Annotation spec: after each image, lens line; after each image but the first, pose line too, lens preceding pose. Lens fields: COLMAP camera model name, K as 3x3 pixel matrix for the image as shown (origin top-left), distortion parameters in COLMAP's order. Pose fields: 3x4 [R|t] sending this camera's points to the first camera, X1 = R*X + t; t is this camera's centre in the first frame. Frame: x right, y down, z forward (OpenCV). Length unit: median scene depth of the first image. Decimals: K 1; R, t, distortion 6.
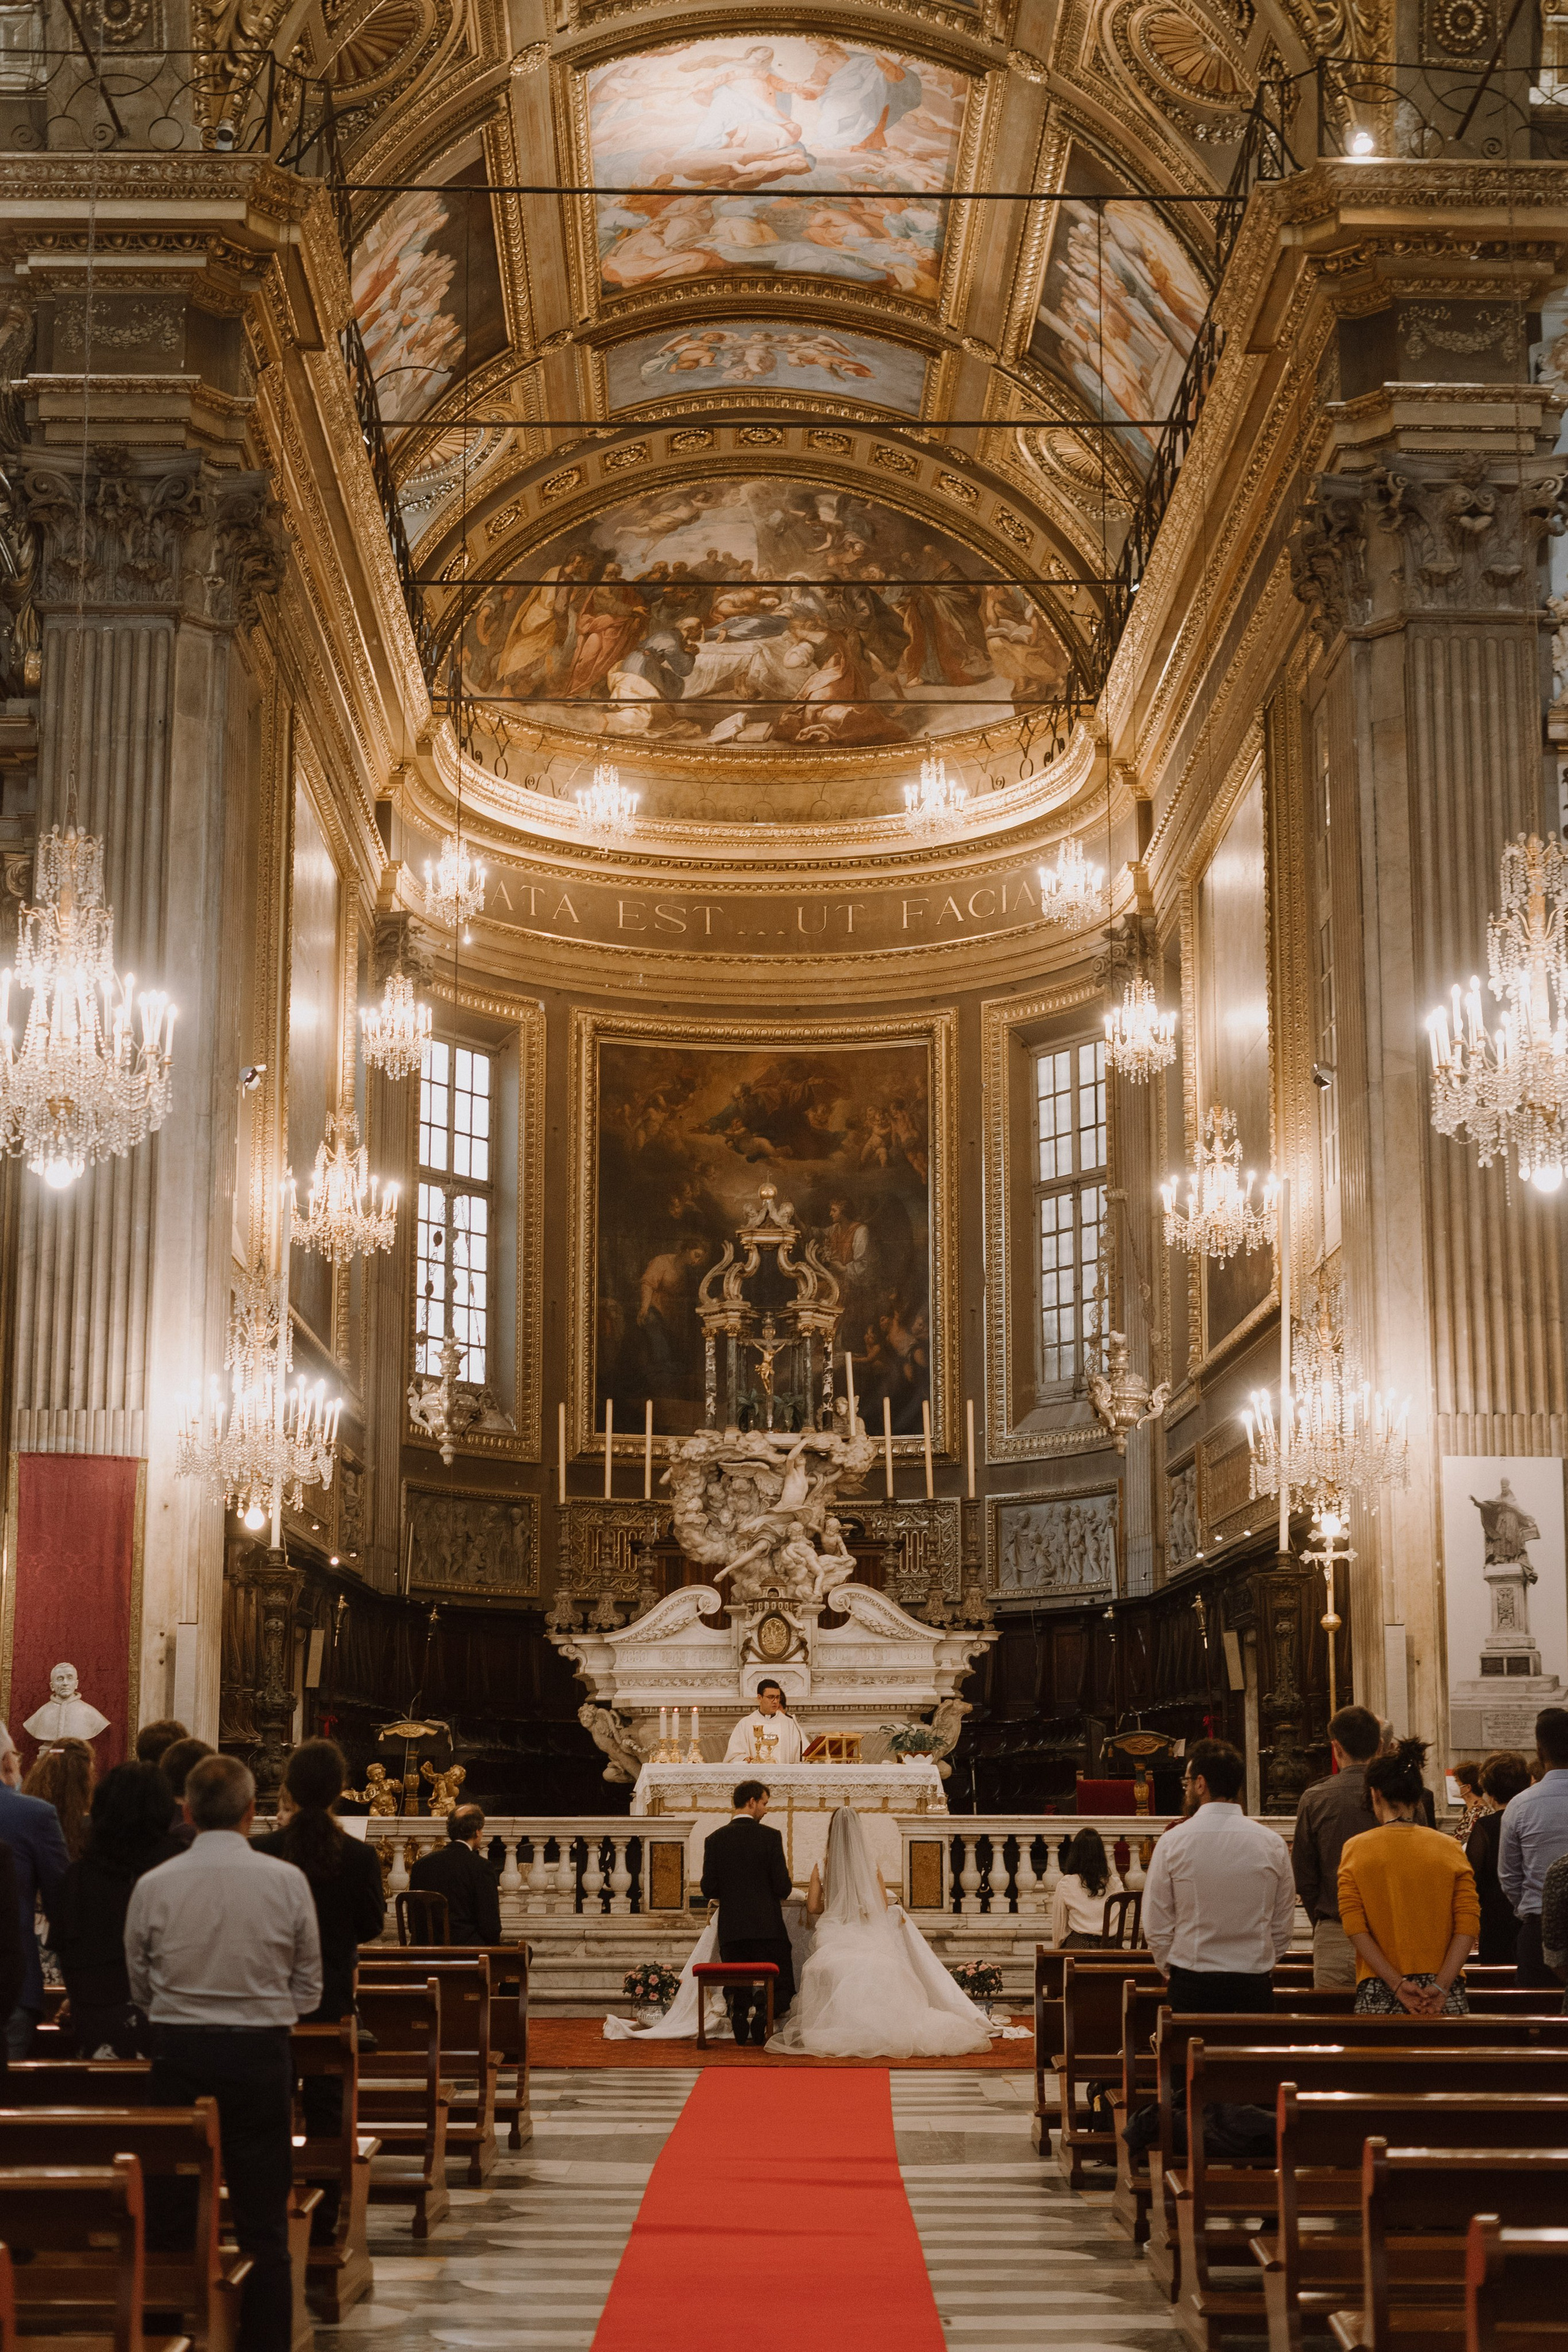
lens RADIAL K [[3524.2, 0, 726.9], [0, 3524.2, 1308.7], [0, 0, 1]] dist [-0.006607, 0.002869]
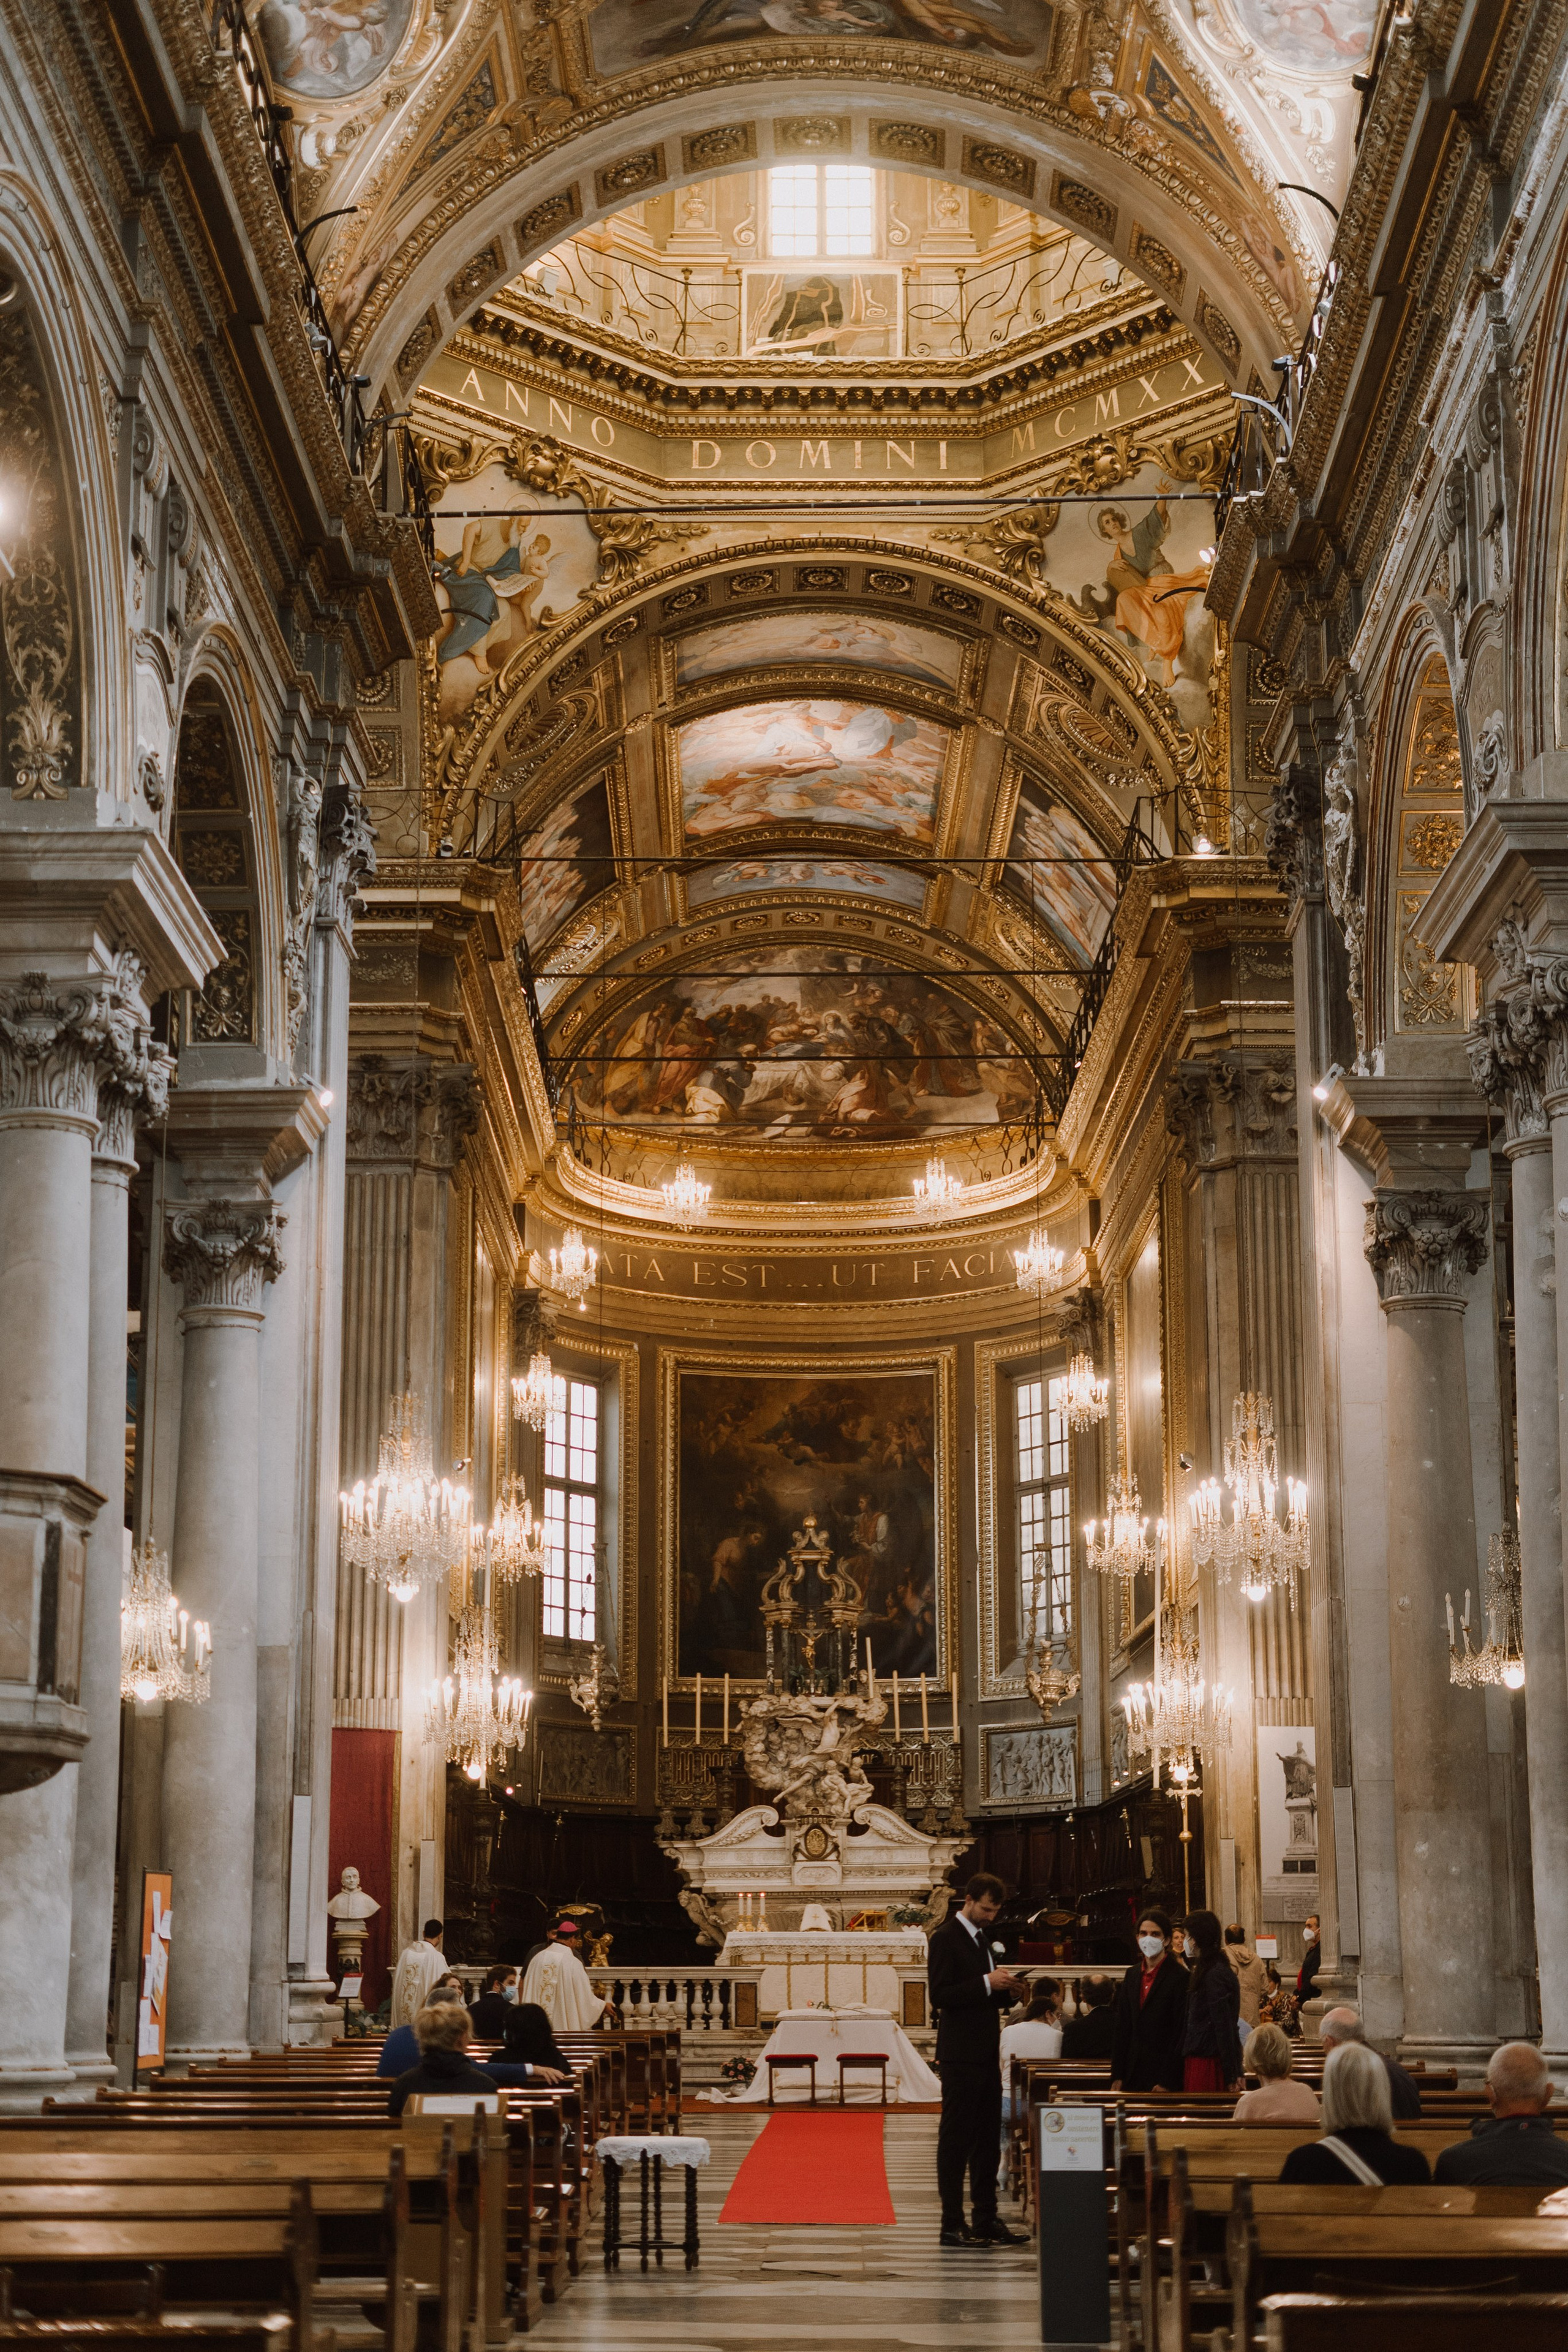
lens RADIAL K [[3553.7, 0, 732.2], [0, 3553.7, 1291.3], [0, 0, 1]] dist [-0.022274, -0.003986]
pose [[0.999936, -0.003621, -0.010744, -0.003623], [0.003064, 0.998673, -0.051416, -0.047797], [0.010916, 0.051380, 0.998620, -0.382106]]
